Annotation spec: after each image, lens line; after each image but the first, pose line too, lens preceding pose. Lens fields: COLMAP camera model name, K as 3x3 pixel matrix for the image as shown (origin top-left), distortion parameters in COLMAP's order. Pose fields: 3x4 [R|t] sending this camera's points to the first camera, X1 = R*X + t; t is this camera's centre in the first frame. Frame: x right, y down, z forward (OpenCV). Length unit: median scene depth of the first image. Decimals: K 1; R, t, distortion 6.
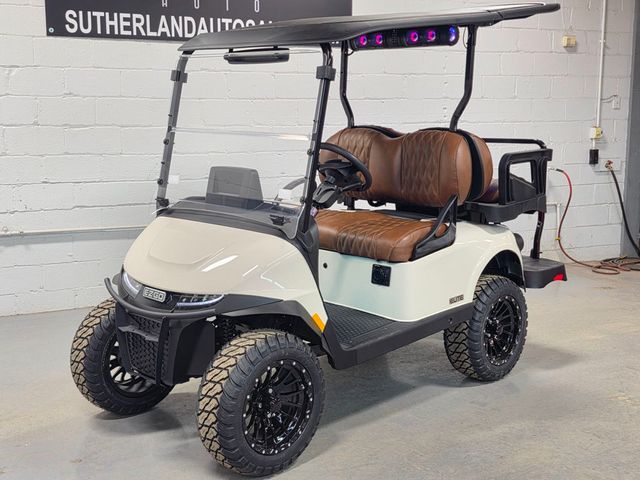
lens RADIAL K [[858.2, 0, 318.8], [0, 858.2, 188.6], [0, 0, 1]] dist [0.032930, -0.027412]
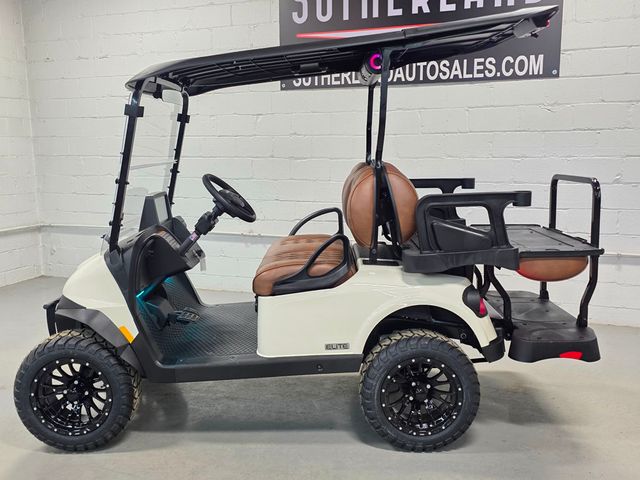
lens RADIAL K [[621.6, 0, 317.8], [0, 621.6, 230.5], [0, 0, 1]] dist [0.090030, 0.011520]
pose [[0.685948, 0.088808, -0.722211, 0.629901], [-0.057679, 0.996037, 0.067696, -0.041443], [0.725361, -0.004780, 0.688352, 0.527451]]
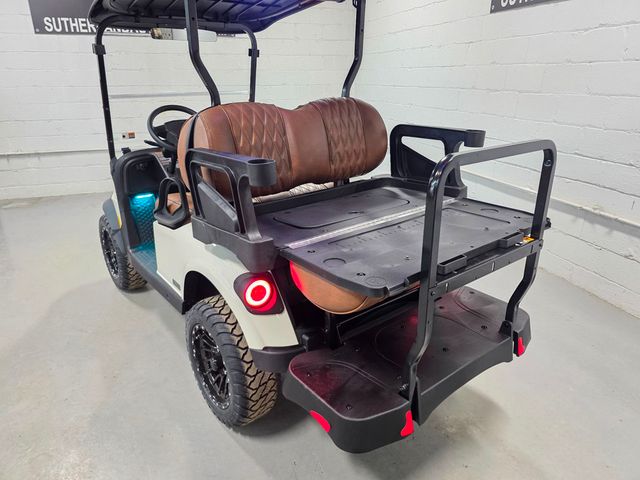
lens RADIAL K [[425.5, 0, 319.1], [0, 425.5, 238.0], [0, 0, 1]] dist [0.052473, -0.050982]
pose [[-0.136536, 0.346093, -0.928212, 0.576699], [-0.087427, 0.929121, 0.359292, -0.110037], [0.986770, 0.130207, -0.096600, 1.215611]]
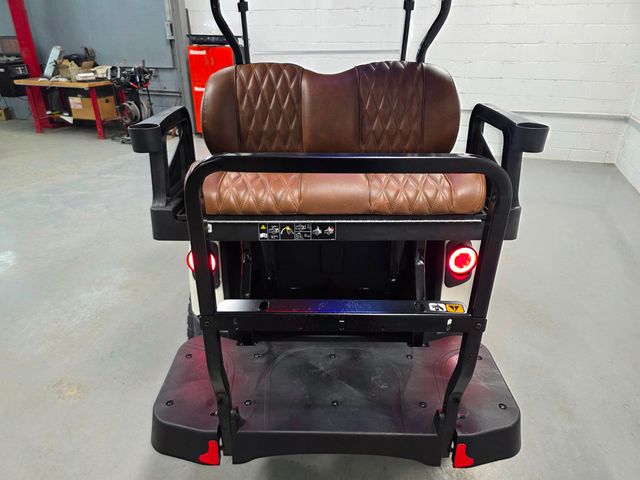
lens RADIAL K [[432.1, 0, 311.1], [0, 432.1, 248.2], [0, 0, 1]] dist [0.028786, -0.026920]
pose [[-0.733430, 0.298871, -0.610537, 0.411486], [-0.064991, 0.863215, 0.500635, -0.130612], [0.676651, 0.406860, -0.613684, 1.423301]]
